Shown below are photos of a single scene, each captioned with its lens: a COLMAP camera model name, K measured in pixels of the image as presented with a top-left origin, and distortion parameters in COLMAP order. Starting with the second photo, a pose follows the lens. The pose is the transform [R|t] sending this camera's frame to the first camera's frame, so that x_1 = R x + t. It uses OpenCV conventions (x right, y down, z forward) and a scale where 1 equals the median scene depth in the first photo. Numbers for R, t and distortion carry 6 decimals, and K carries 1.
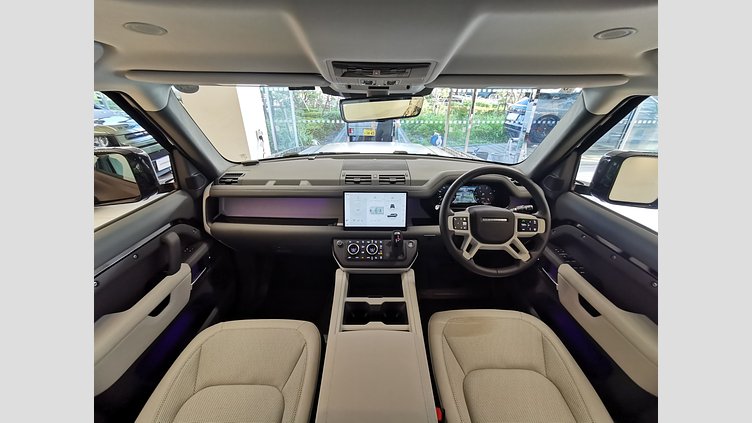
lens RADIAL K [[259.2, 0, 374.4], [0, 259.2, 212.0], [0, 0, 1]] dist [0.009606, 0.000077]
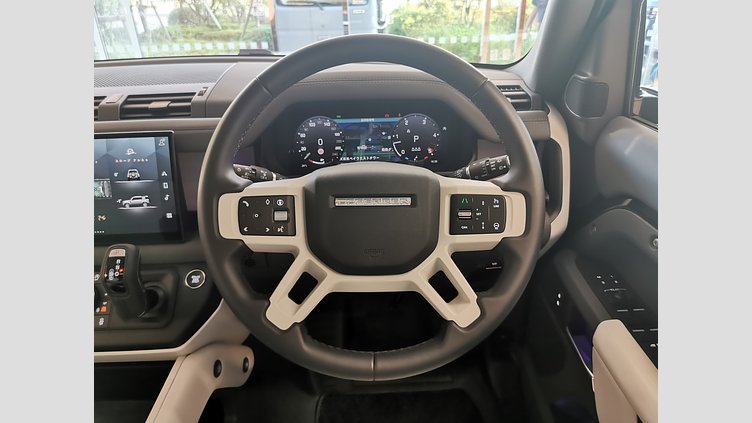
lens RADIAL K [[446.7, 0, 377.4], [0, 446.7, 210.3], [0, 0, 1]] dist [-0.003152, -0.000294]
pose [[0.999264, -0.038222, 0.003155, 0.466987], [0.038171, 0.999162, 0.014762, 0.033498], [-0.003716, -0.014630, 0.999886, 0.447510]]
